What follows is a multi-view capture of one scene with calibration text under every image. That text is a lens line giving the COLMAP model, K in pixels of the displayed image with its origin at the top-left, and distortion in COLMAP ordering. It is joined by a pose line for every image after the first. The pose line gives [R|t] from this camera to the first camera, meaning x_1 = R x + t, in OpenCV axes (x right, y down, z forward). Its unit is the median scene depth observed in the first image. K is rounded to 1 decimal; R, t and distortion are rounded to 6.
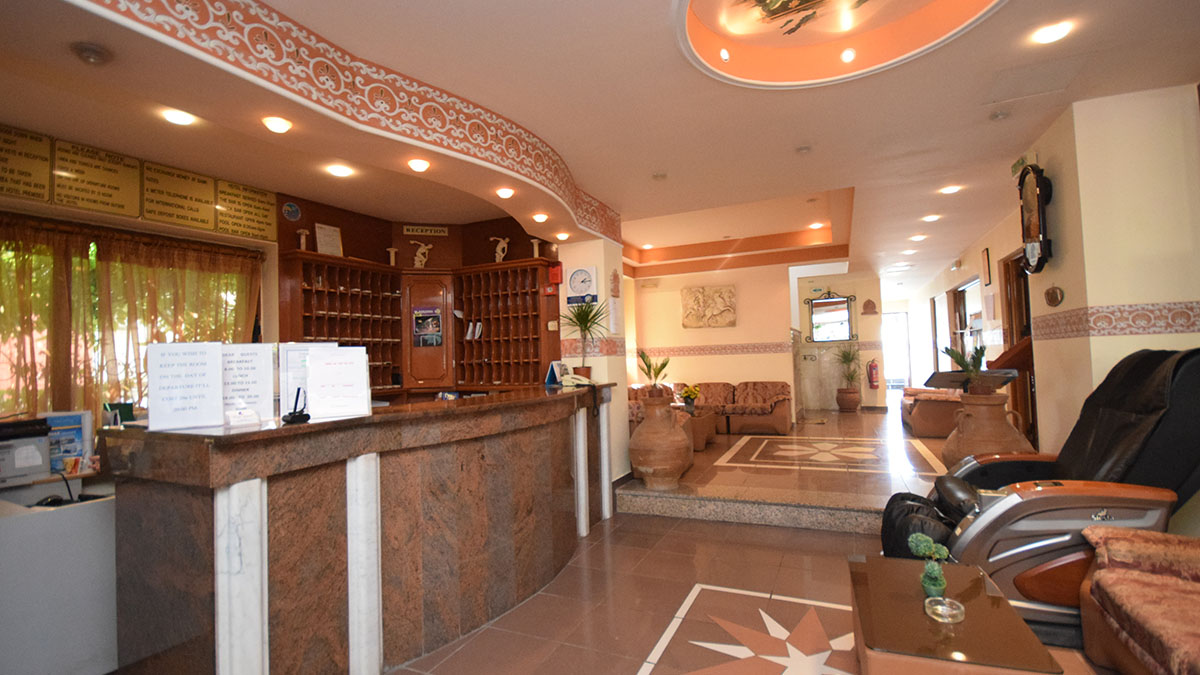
lens RADIAL K [[529.7, 0, 600.0], [0, 529.7, 337.5], [0, 0, 1]] dist [0.000001, 0.000196]
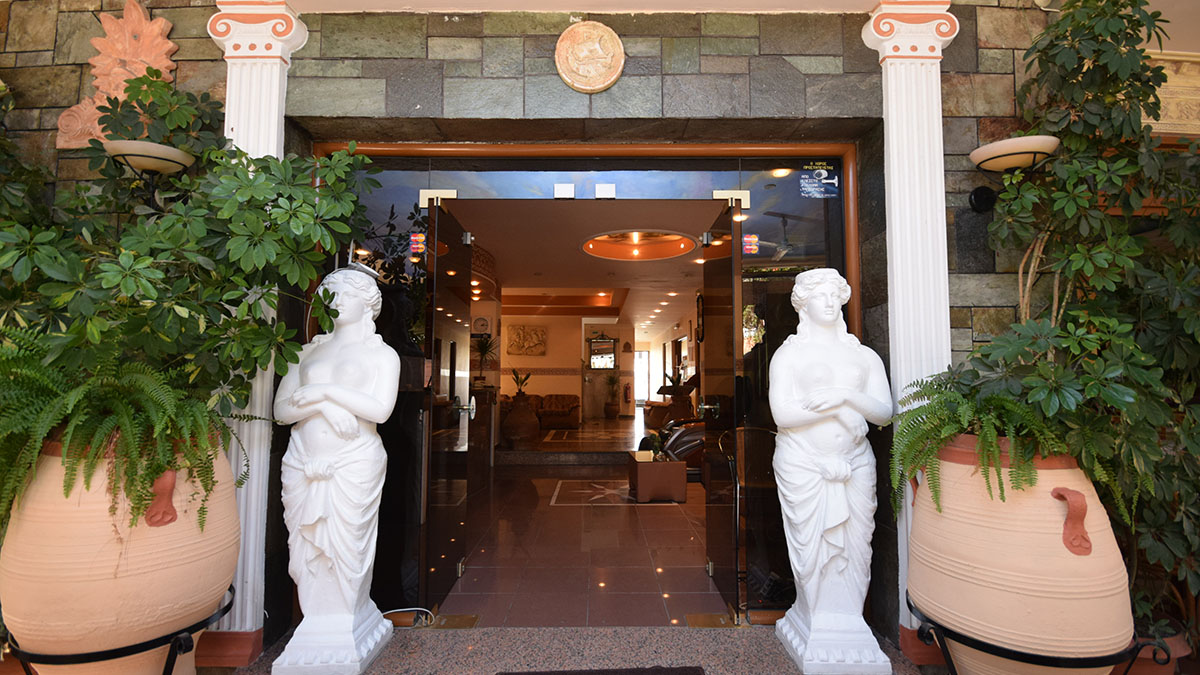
lens RADIAL K [[529.7, 0, 600.0], [0, 529.7, 337.5], [0, 0, 1]] dist [0.000001, 0.000196]
pose [[0.904308, 0.070526, 0.421014, -0.223727], [-0.051358, 0.997069, -0.056710, 0.004054], [-0.423779, 0.029661, 0.905280, -0.371182]]
